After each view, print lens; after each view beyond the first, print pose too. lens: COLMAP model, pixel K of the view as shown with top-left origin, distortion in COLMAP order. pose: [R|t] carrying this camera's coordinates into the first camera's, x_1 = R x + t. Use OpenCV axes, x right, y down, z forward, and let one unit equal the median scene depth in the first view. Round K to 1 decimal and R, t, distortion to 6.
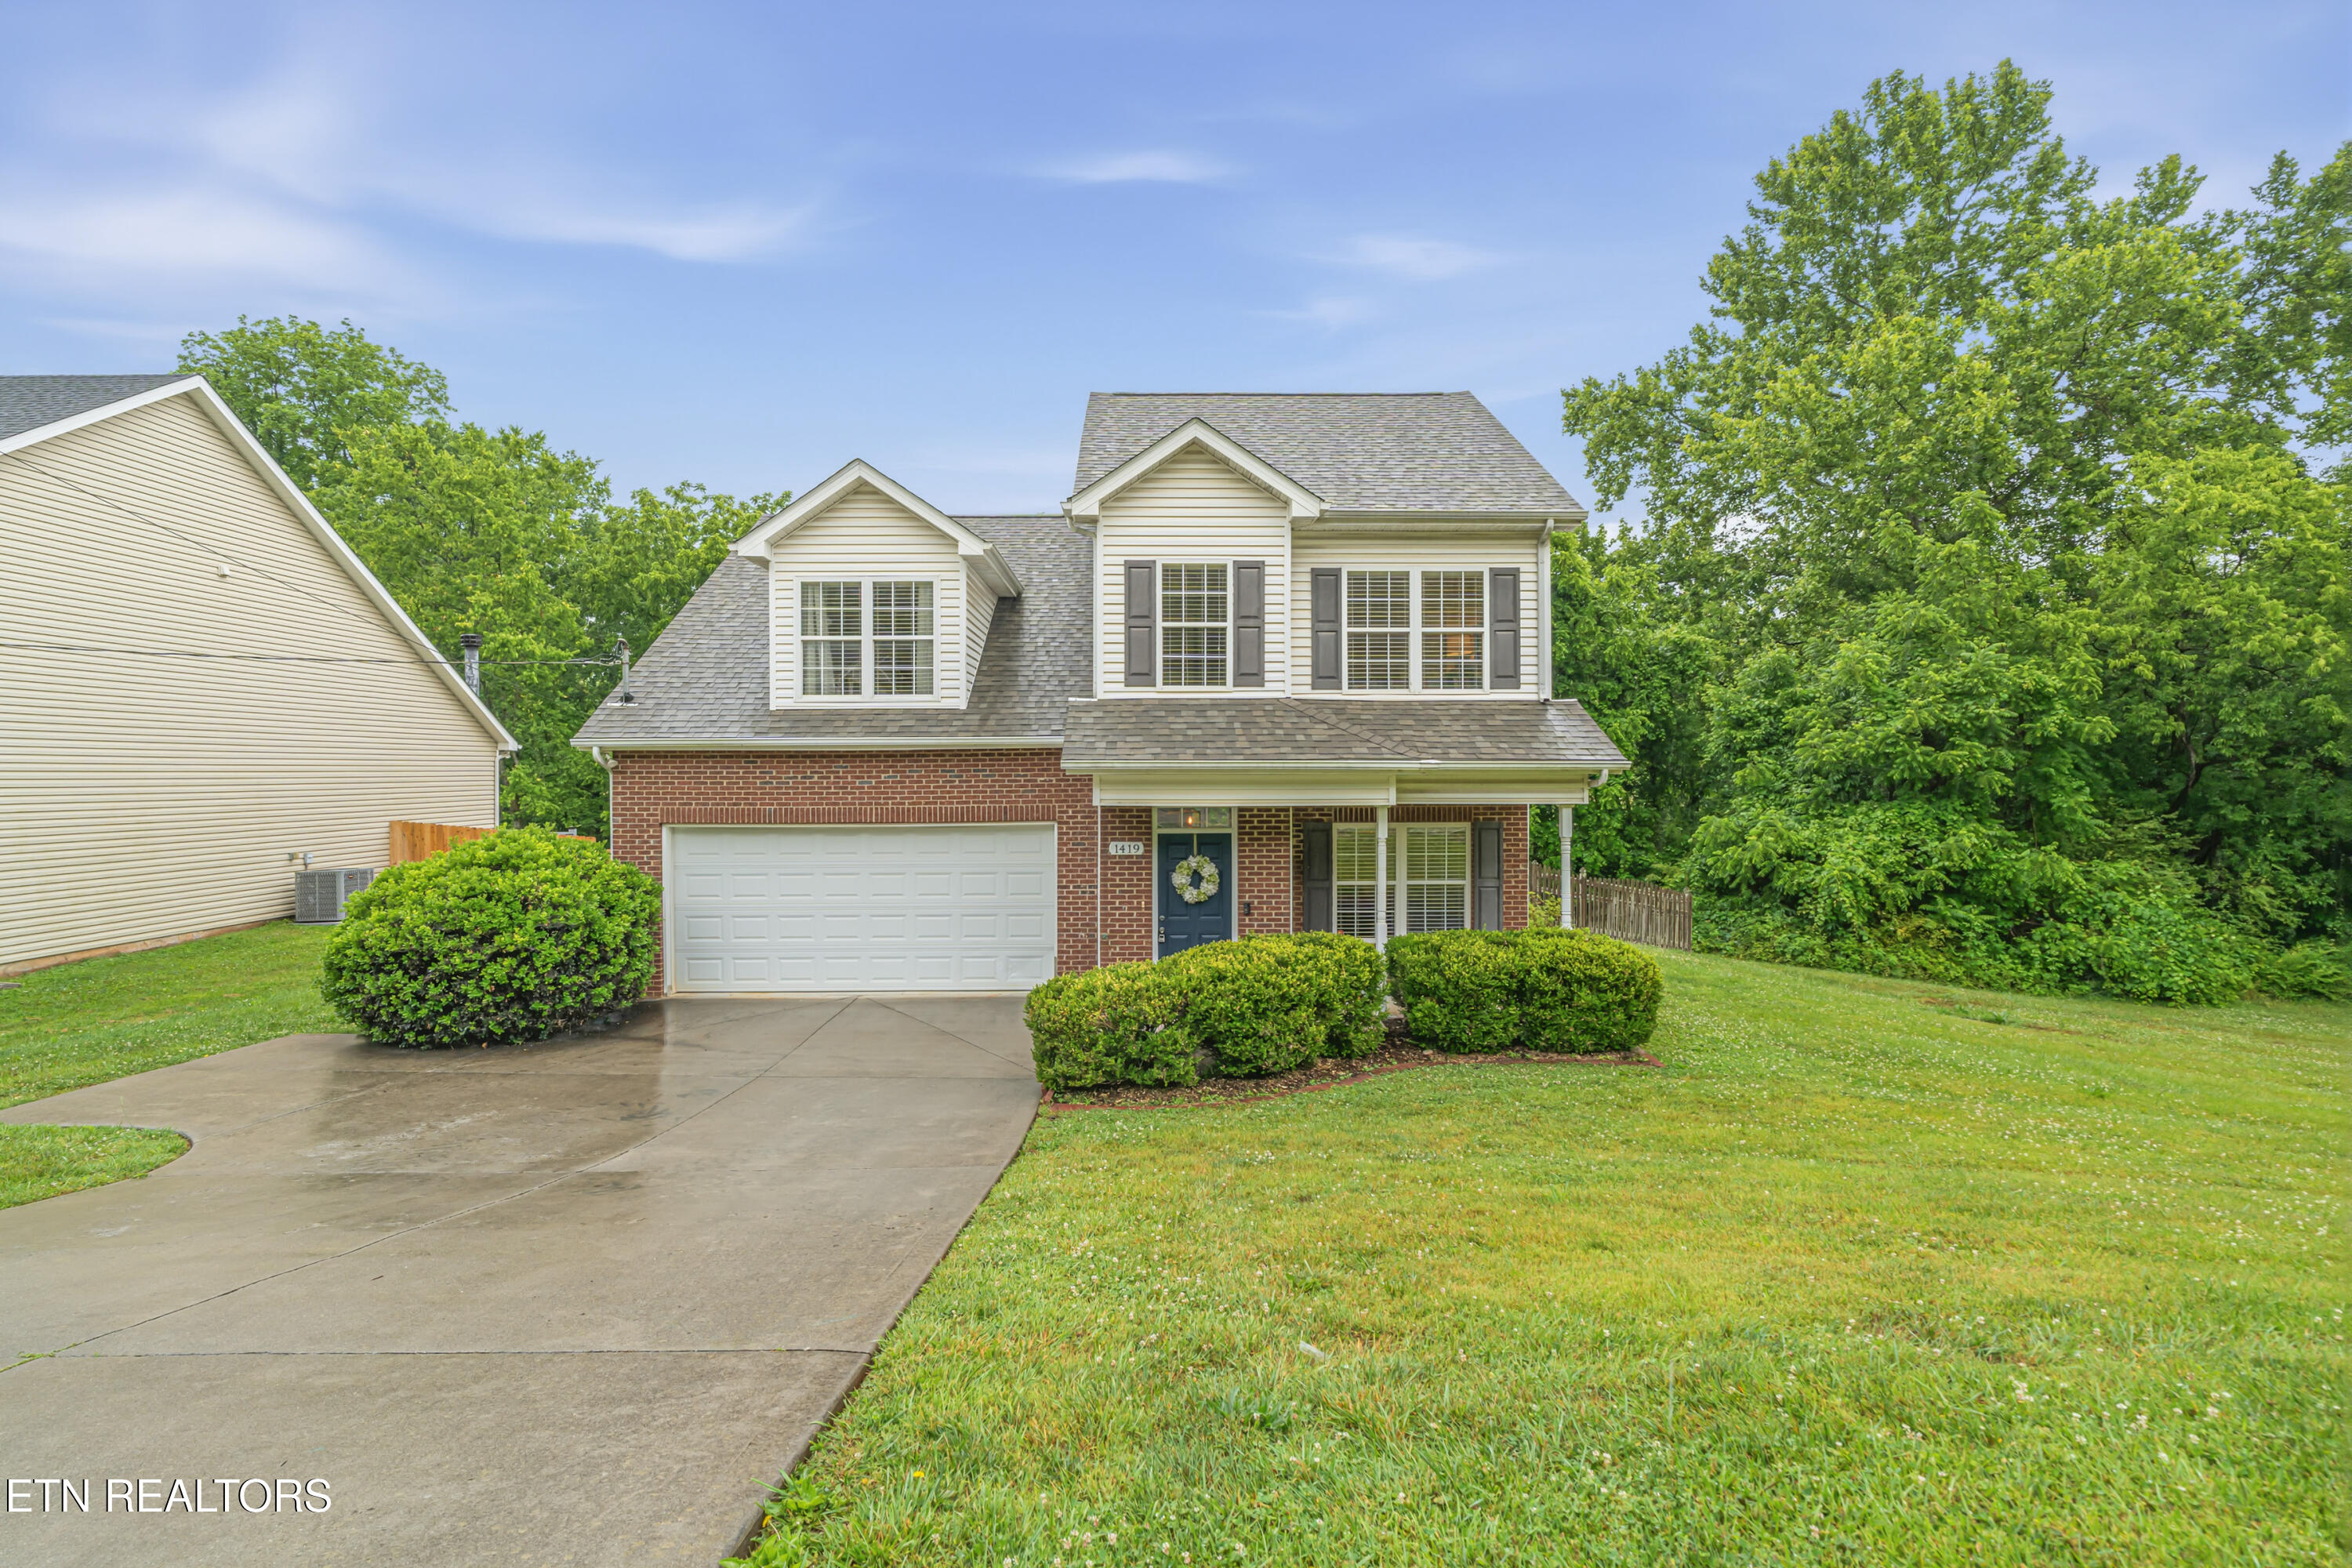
lens RADIAL K [[1068.3, 0, 1146.6], [0, 1068.3, 778.5], [0, 0, 1]] dist [-0.005584, 0.002947]
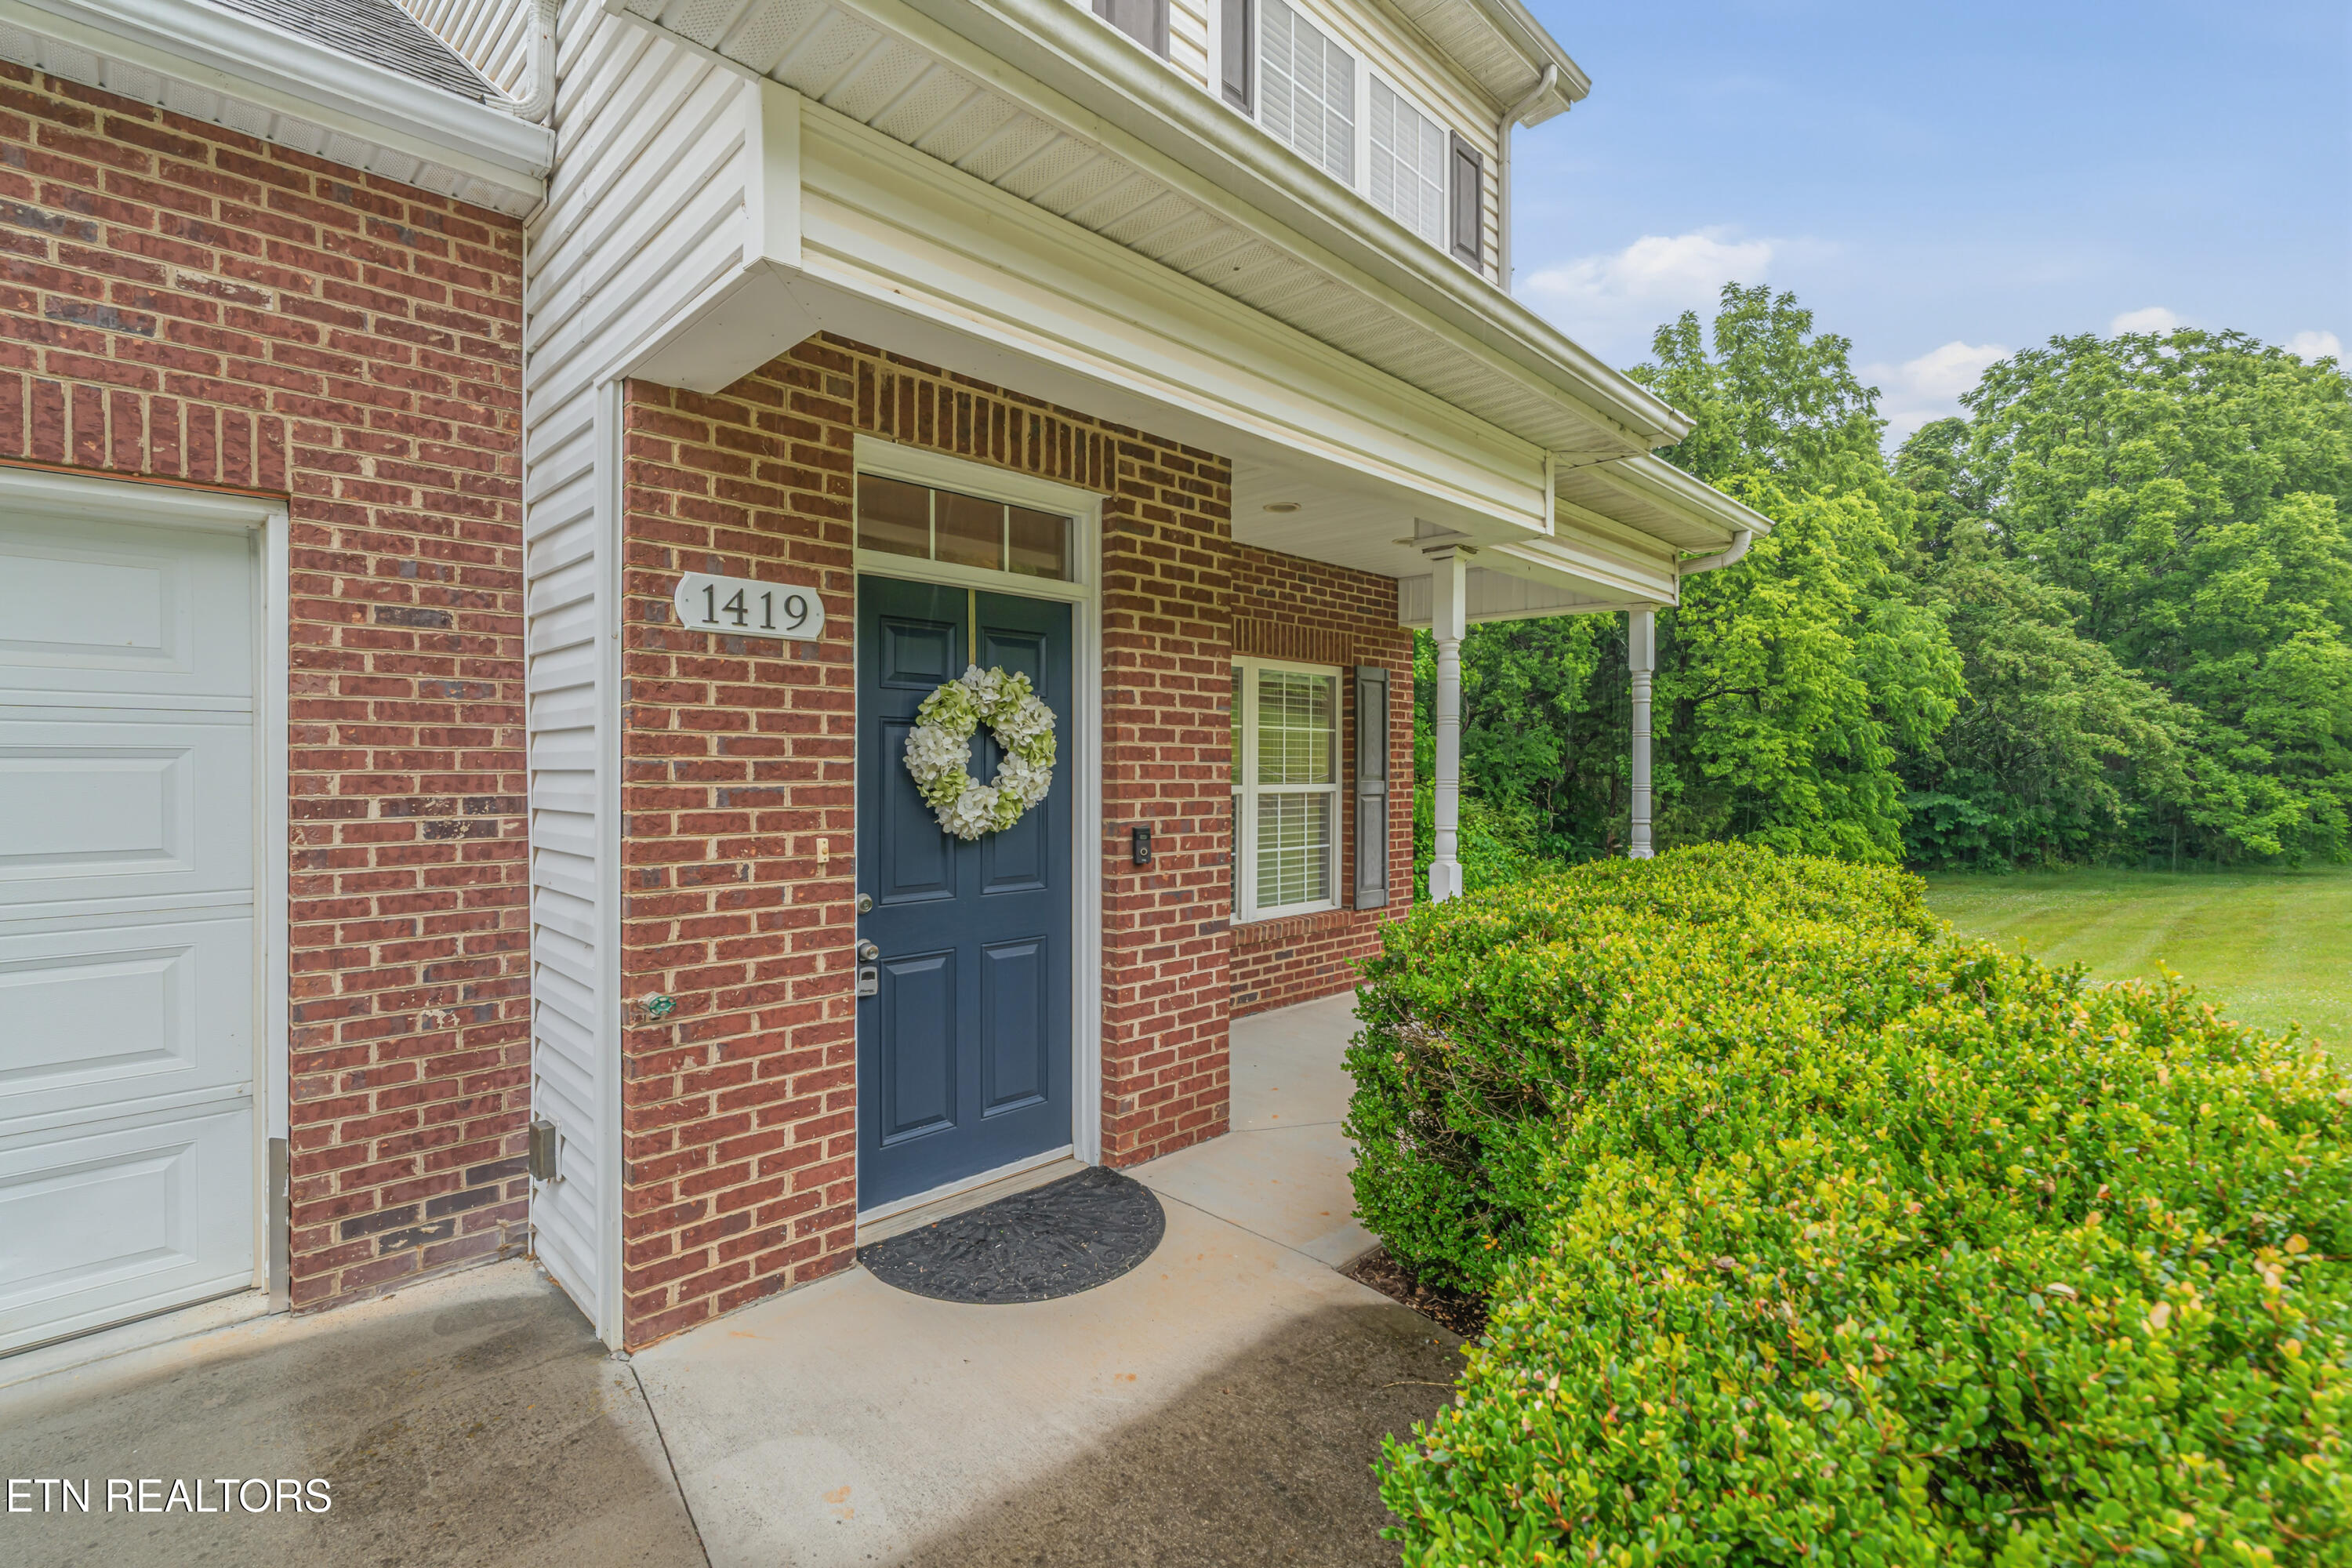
lens RADIAL K [[1068.3, 0, 1176.1], [0, 1068.3, 776.3], [0, 0, 1]] dist [-0.005584, 0.002947]
pose [[0.711344, -0.001751, 0.702842, -0.105002], [0.000531, 0.999998, 0.001954, 0.092757], [-0.702844, -0.001017, 0.711344, 0.711438]]
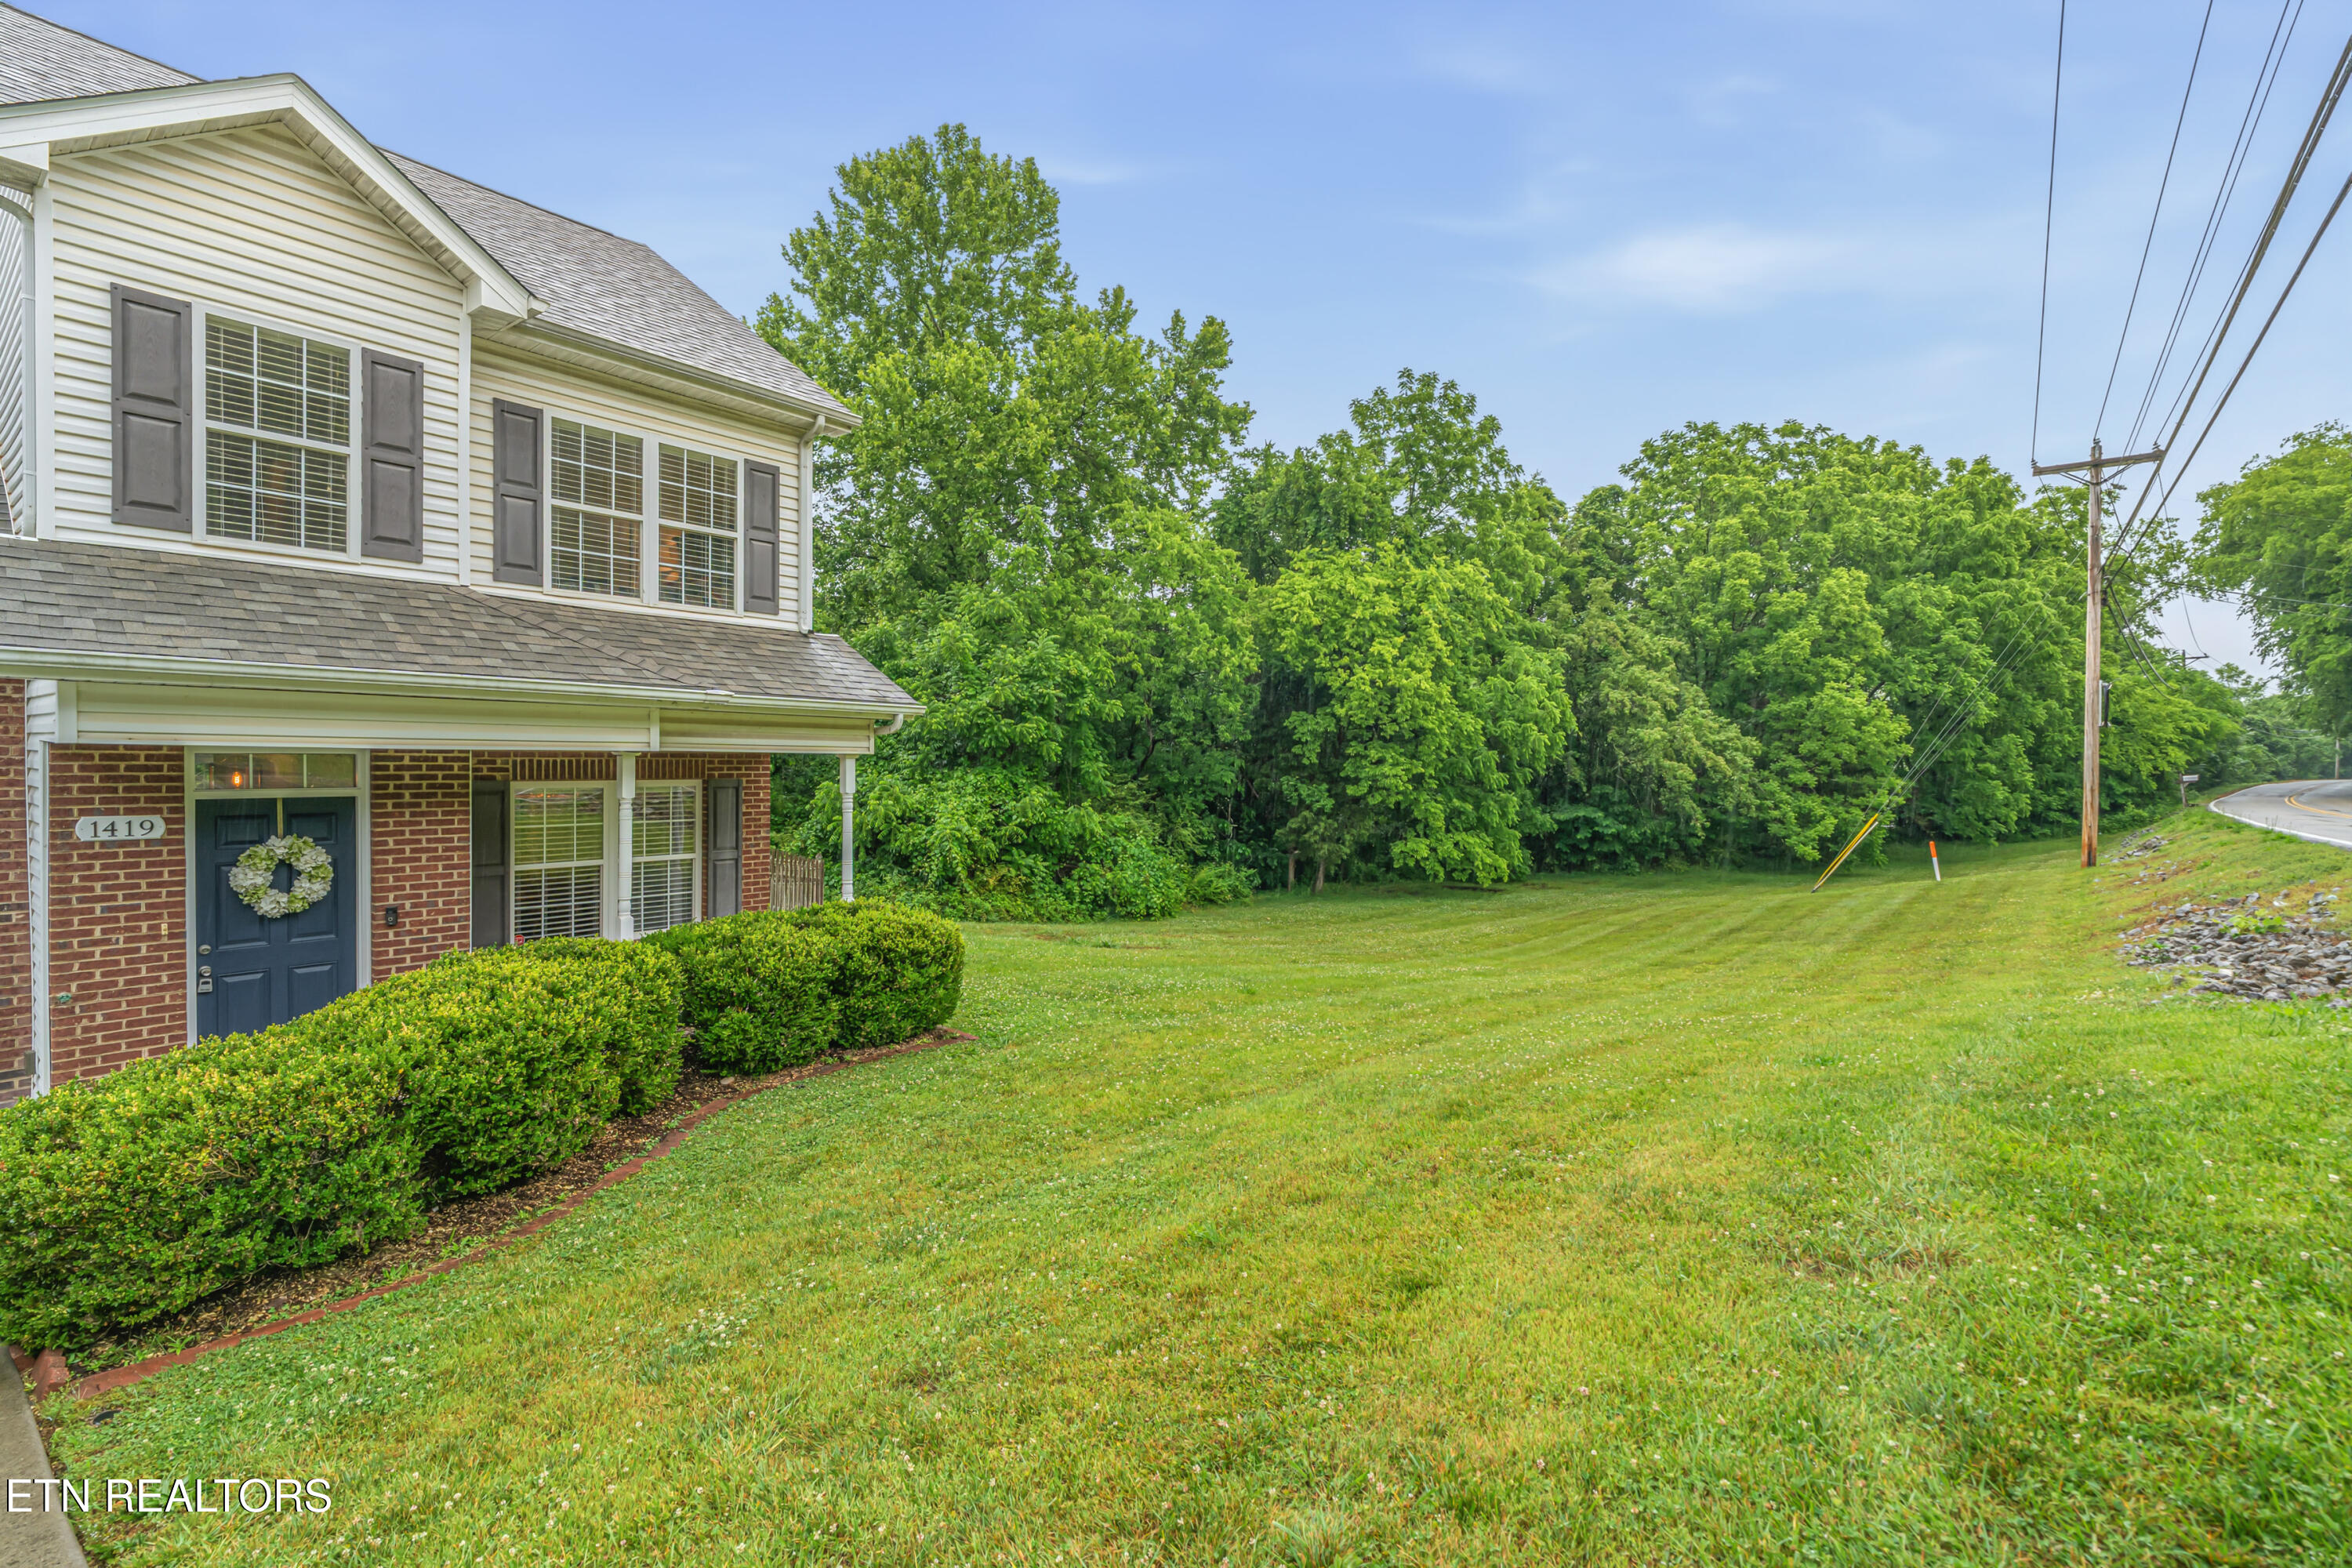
lens RADIAL K [[1068.3, 0, 1179.0], [0, 1068.3, 779.4], [0, 0, 1]] dist [-0.005584, 0.002947]
pose [[0.621718, -0.005167, 0.783224, -0.098140], [-0.012485, 0.999786, 0.016506, 0.023710], [-0.783142, -0.020041, 0.621520, 0.234660]]
